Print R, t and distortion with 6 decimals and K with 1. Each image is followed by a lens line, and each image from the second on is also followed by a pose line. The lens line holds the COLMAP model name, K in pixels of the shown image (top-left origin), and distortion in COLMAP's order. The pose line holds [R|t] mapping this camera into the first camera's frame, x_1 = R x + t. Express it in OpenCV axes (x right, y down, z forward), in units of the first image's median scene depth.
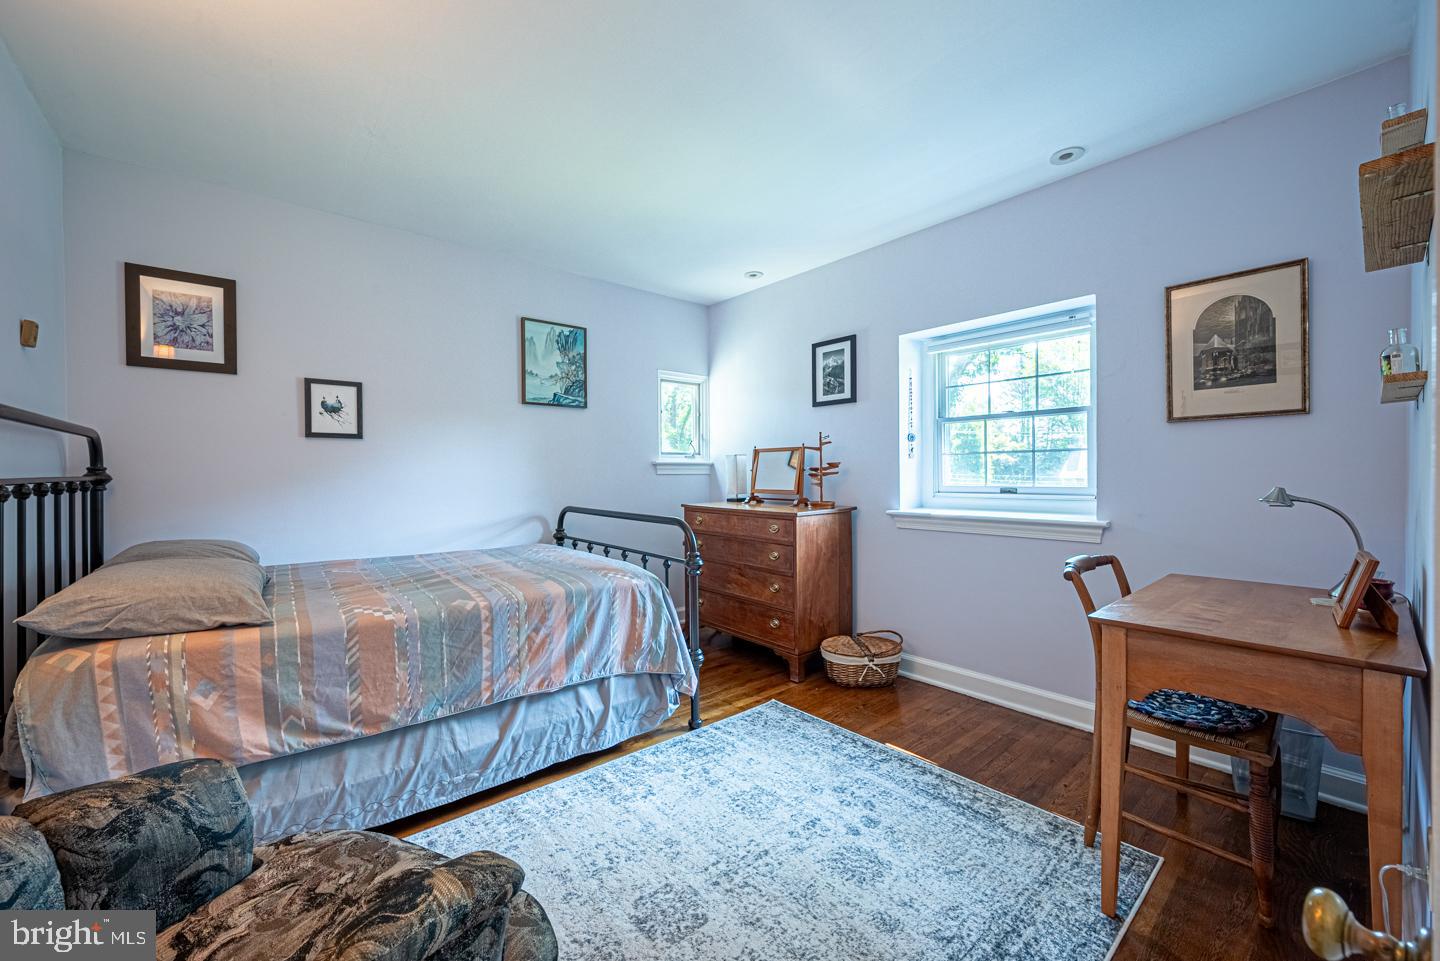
lens RADIAL K [[565.2, 0, 718.7], [0, 565.2, 479.6], [0, 0, 1]] dist [-0.000490, -0.000403]
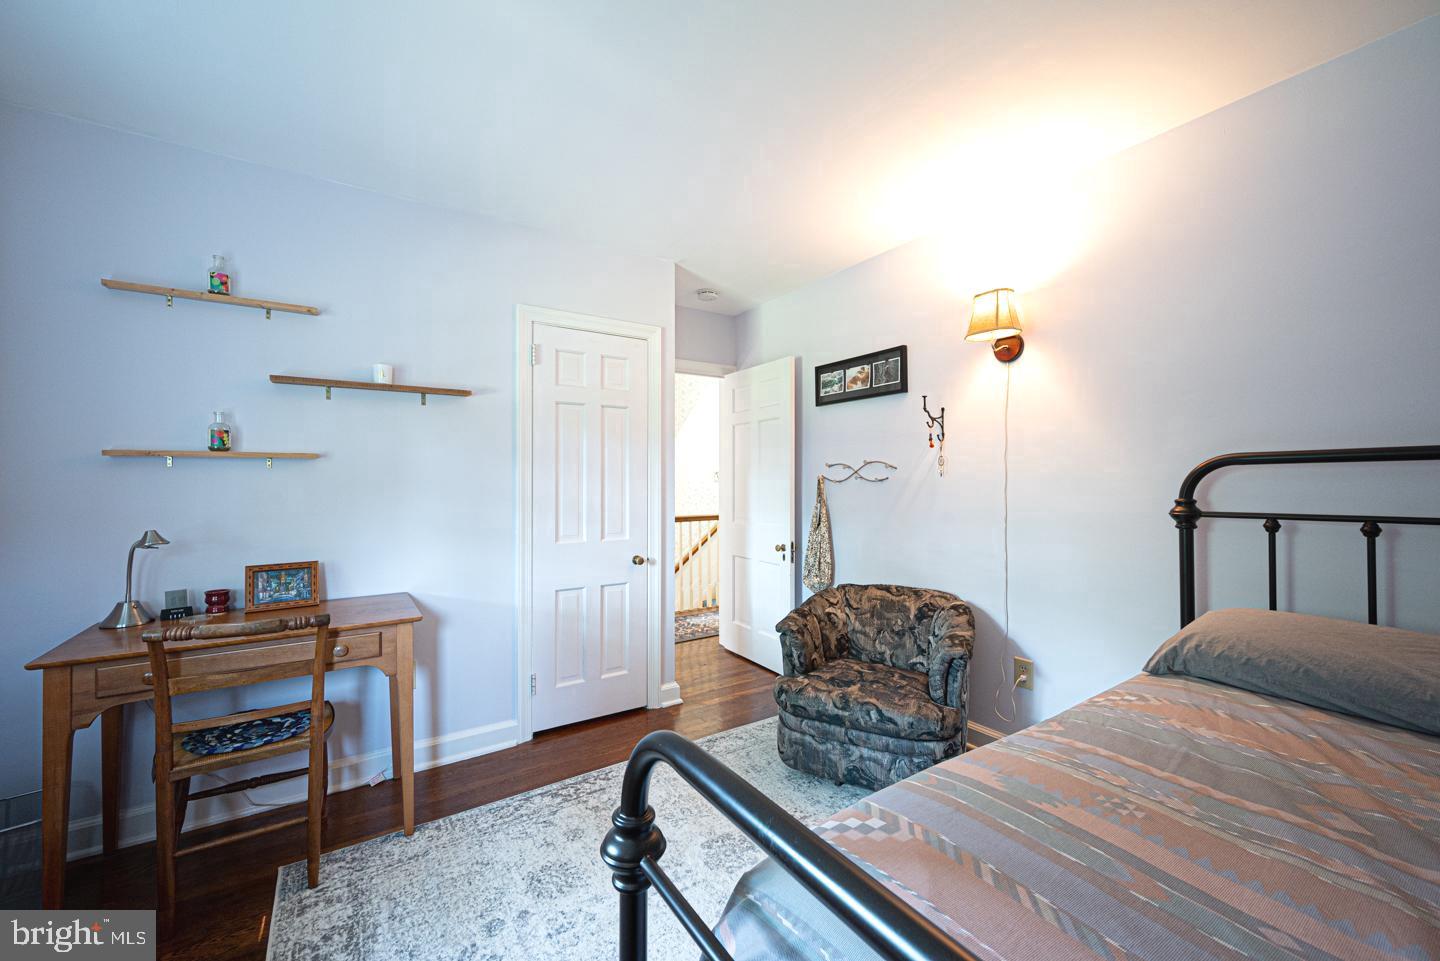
lens RADIAL K [[565.2, 0, 718.7], [0, 565.2, 479.6], [0, 0, 1]] dist [-0.000490, -0.000403]
pose [[-0.993086, 0.013968, 0.116558, -0.220667], [0.014169, 0.999899, 0.000893, -0.080636], [-0.116534, 0.002539, -0.993183, 2.239485]]
